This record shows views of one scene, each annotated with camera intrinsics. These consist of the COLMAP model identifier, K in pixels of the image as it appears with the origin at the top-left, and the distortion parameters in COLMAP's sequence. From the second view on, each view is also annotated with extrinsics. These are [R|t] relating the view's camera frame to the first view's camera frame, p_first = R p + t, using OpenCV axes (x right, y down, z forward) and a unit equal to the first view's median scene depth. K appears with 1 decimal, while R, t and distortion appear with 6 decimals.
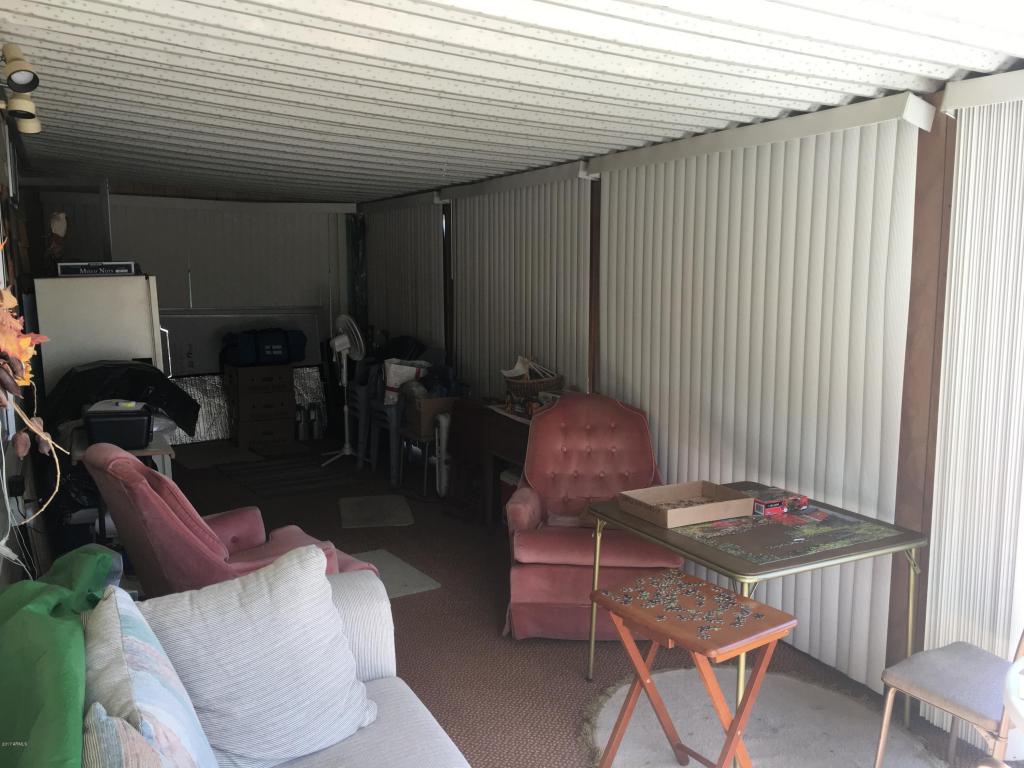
lens RADIAL K [[884.9, 0, 509.4], [0, 884.9, 385.2], [0, 0, 1]] dist [0.041047, -0.017335]
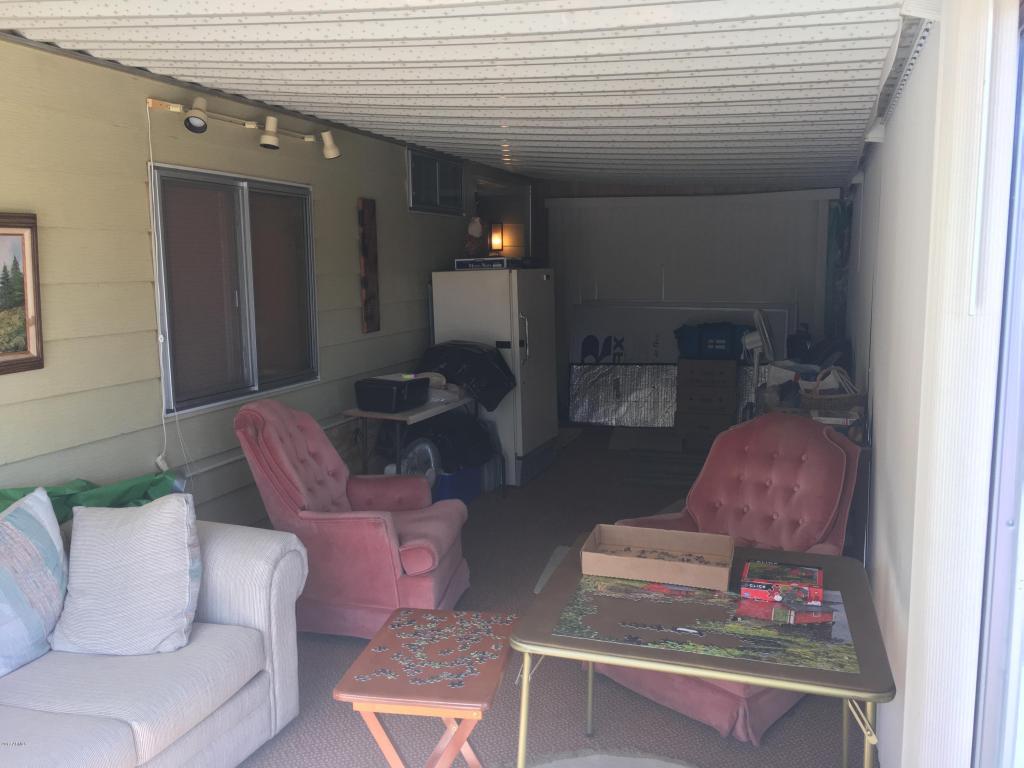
lens RADIAL K [[884.9, 0, 510.2], [0, 884.9, 382.0], [0, 0, 1]] dist [0.041047, -0.017335]
pose [[0.684591, 0.092788, -0.722997, 0.438519], [-0.090279, 0.995021, 0.042215, -0.027958], [0.723315, 0.036371, 0.689560, 0.229694]]
